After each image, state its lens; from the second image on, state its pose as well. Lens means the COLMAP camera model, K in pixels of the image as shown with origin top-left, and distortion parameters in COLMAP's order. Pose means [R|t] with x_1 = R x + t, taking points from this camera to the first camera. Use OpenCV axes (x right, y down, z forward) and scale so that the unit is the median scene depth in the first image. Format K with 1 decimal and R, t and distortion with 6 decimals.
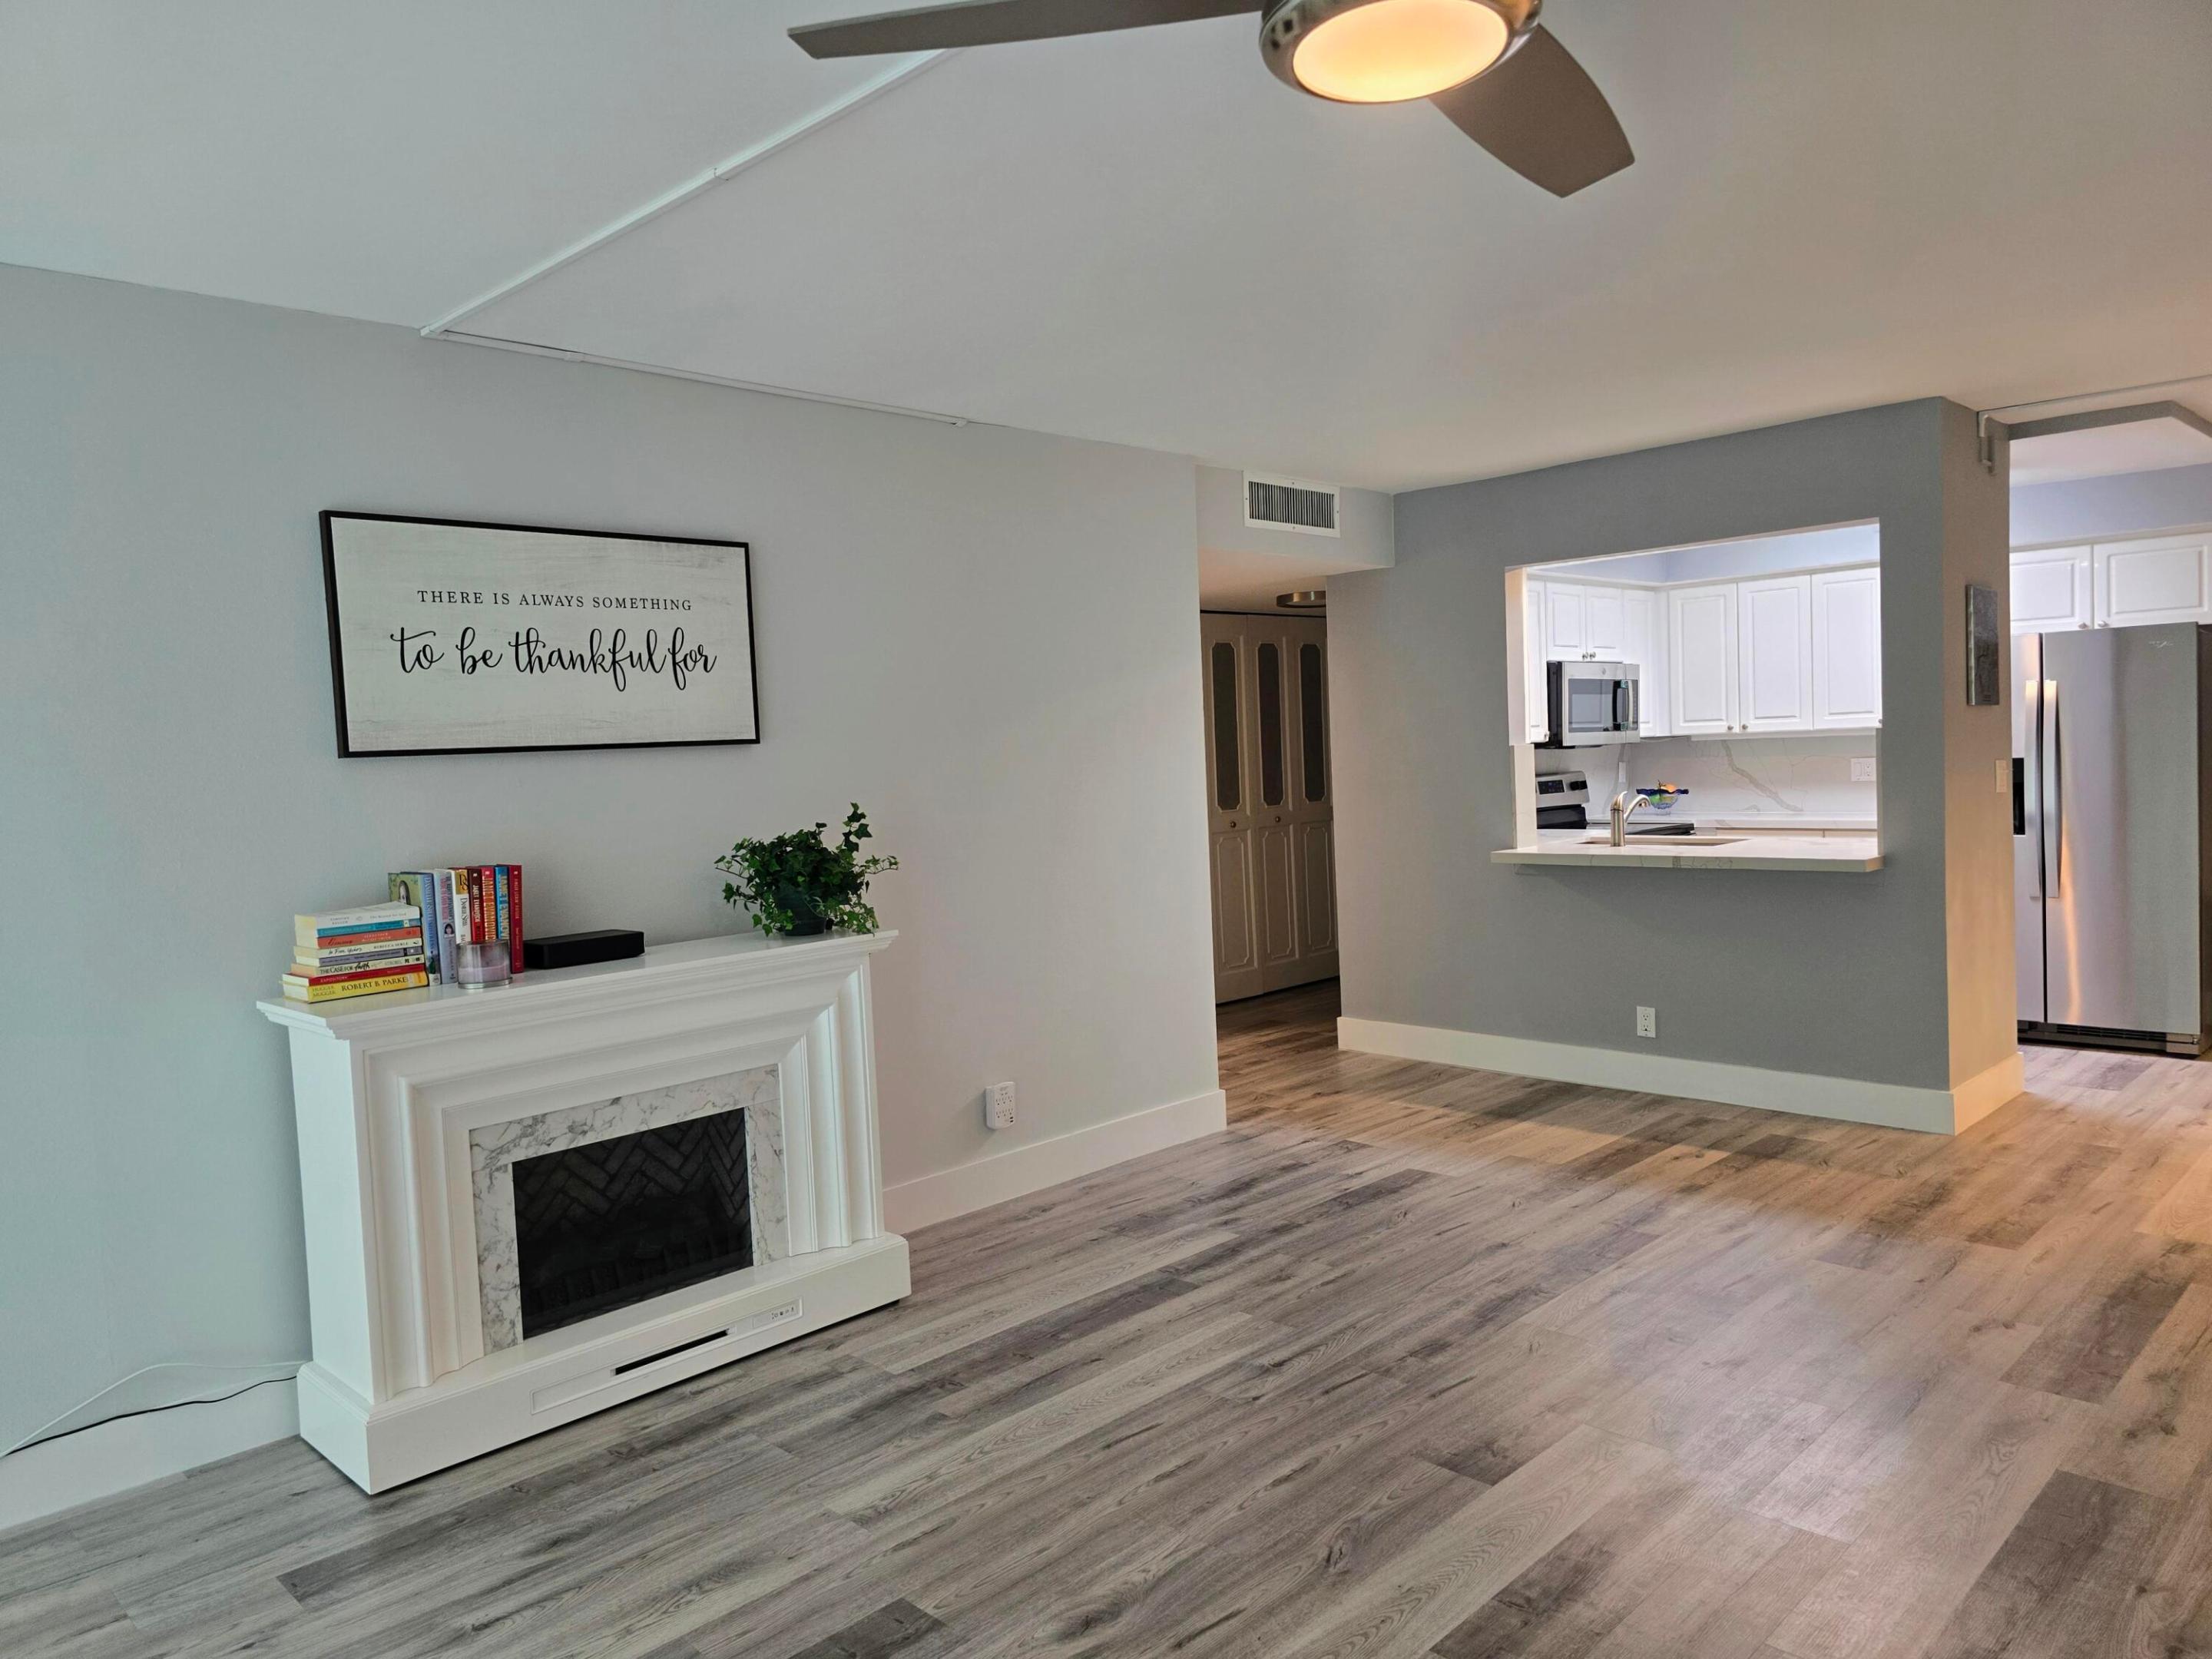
lens RADIAL K [[1492.1, 0, 1096.8], [0, 1492.1, 817.0], [0, 0, 1]] dist [0.065183, -0.061234]
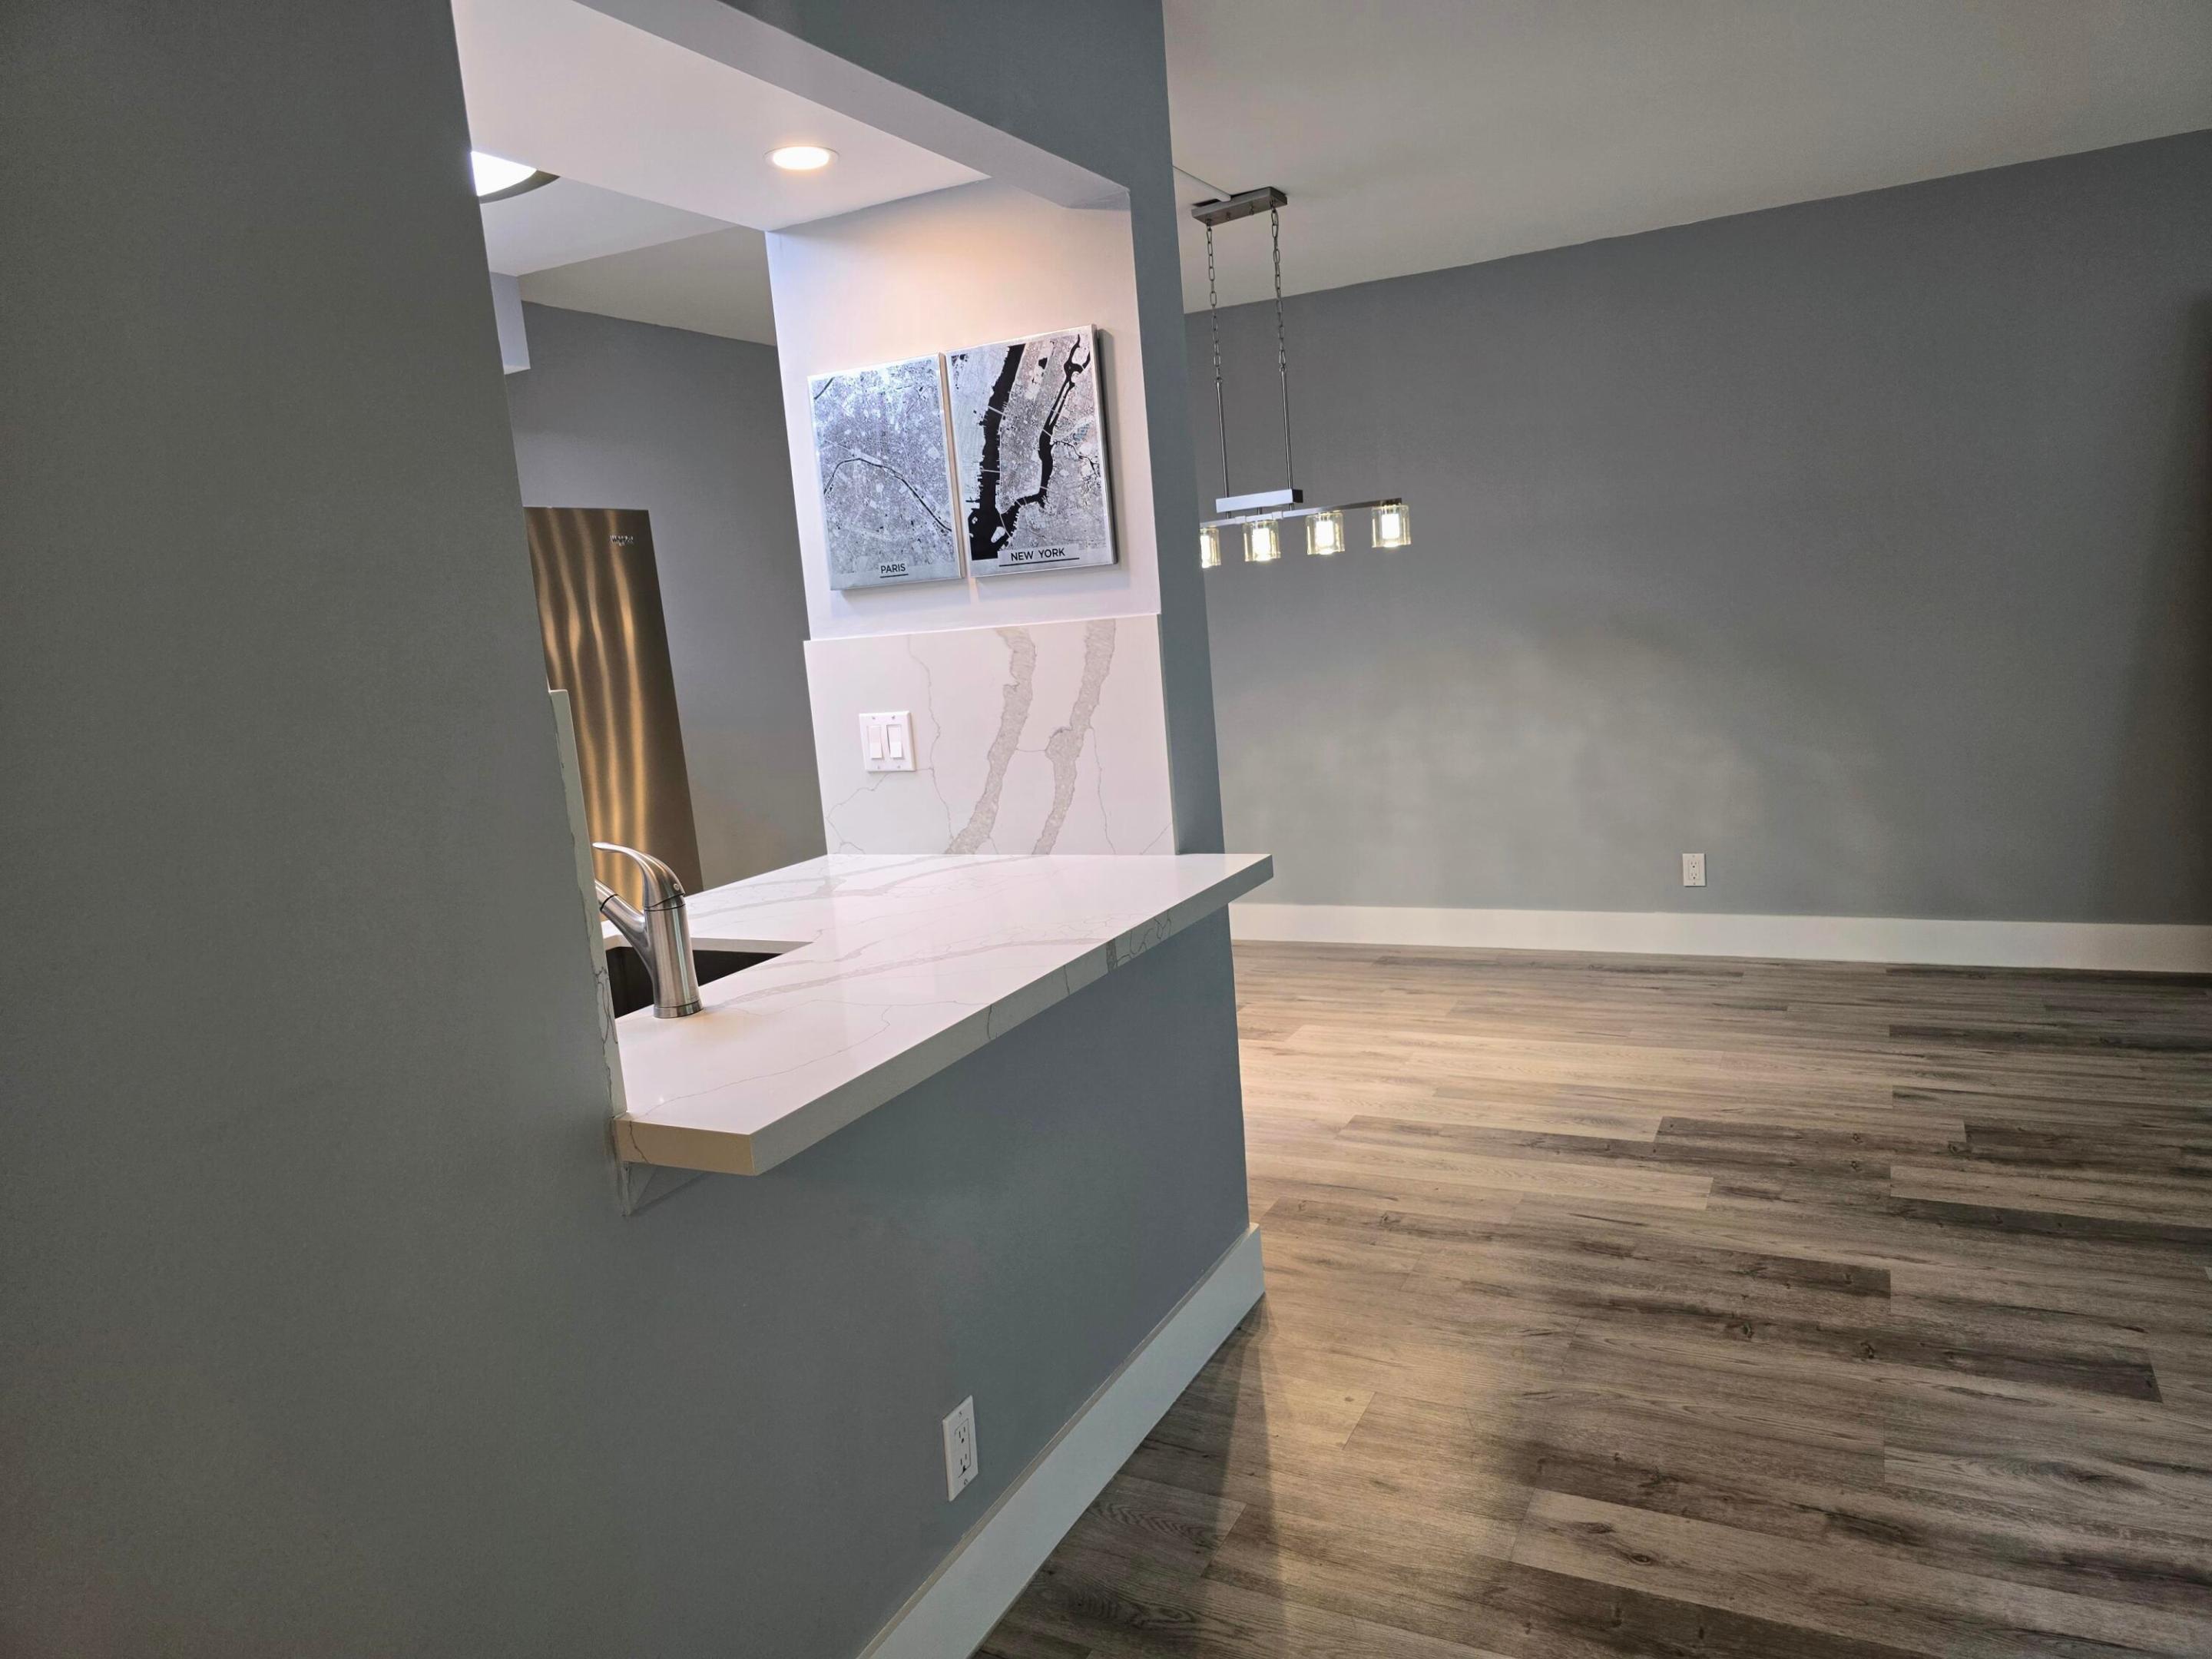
lens RADIAL K [[1492.1, 0, 1119.8], [0, 1492.1, 818.1], [0, 0, 1]] dist [0.065183, -0.061234]
pose [[-0.311798, -0.072562, 0.947374, 0.037119], [0.136244, 0.983361, 0.120159, -0.061078], [-0.940329, 0.166539, -0.296724, 1.355901]]
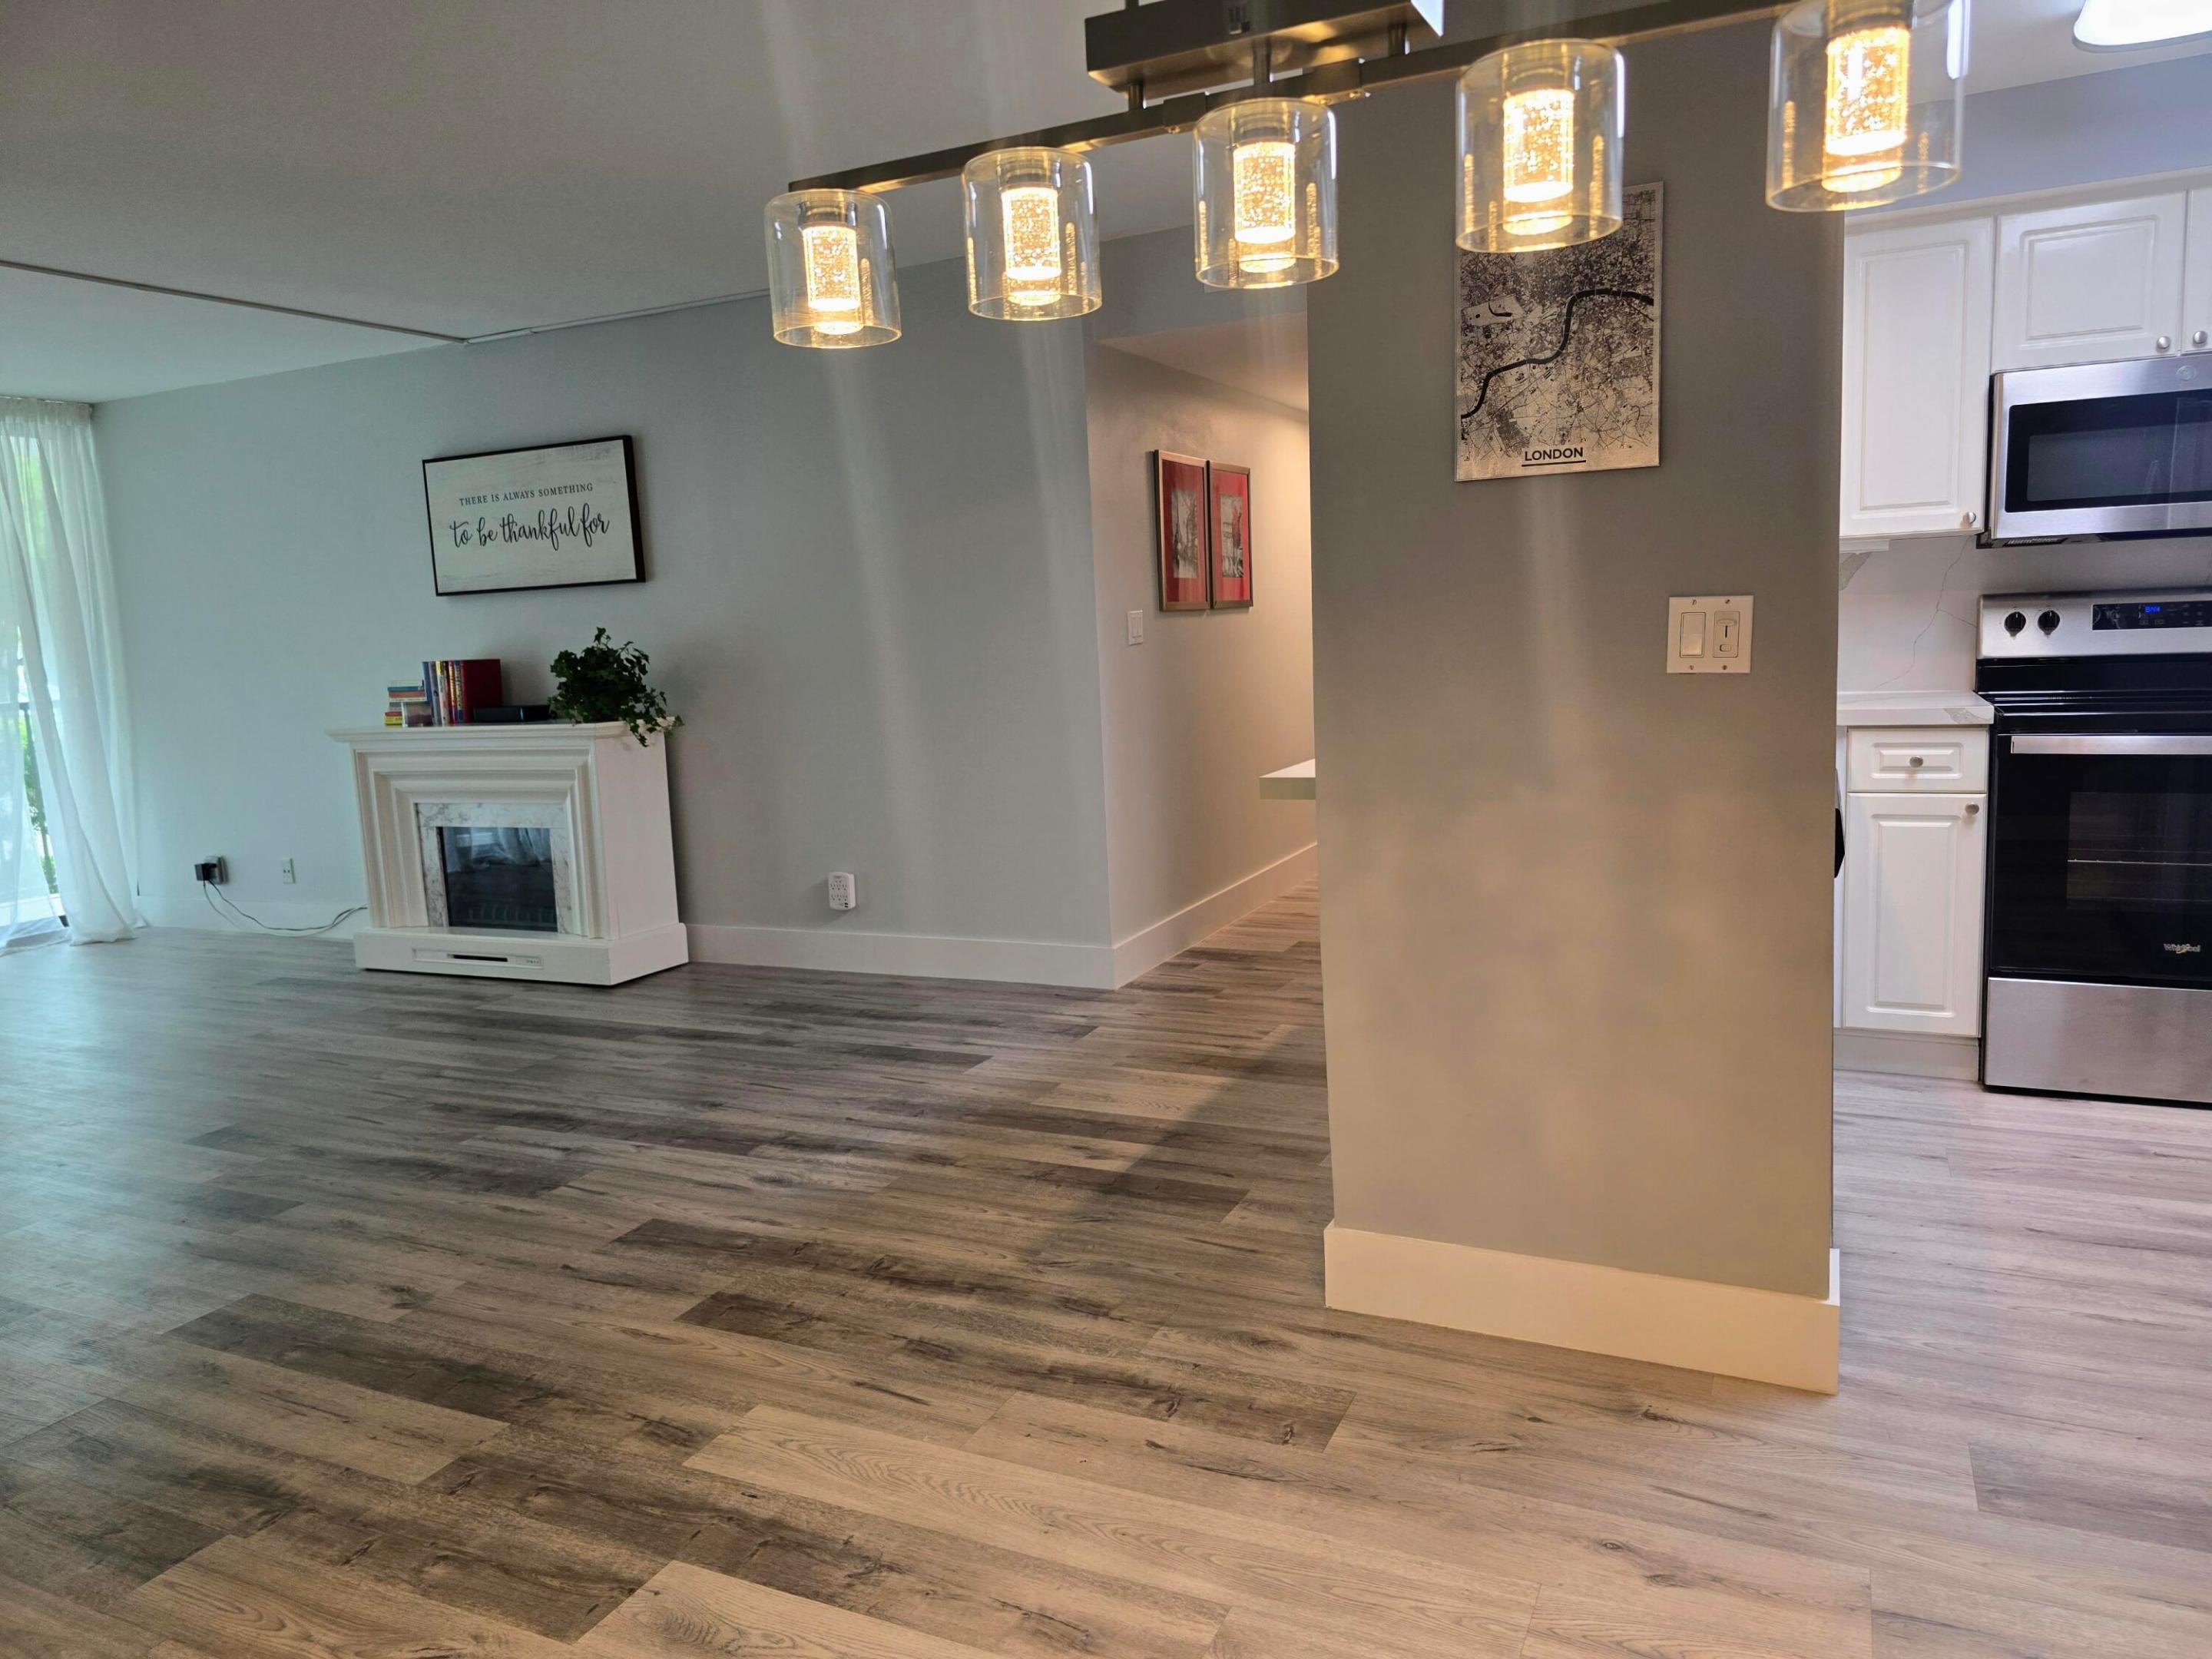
lens RADIAL K [[1492.1, 0, 1114.8], [0, 1492.1, 809.0], [0, 0, 1]] dist [0.065183, -0.061234]
pose [[0.339082, 0.143965, -0.929676, 1.143349], [-0.009526, 0.988696, 0.149631, -0.049274], [0.940709, -0.041881, 0.336620, 0.855443]]
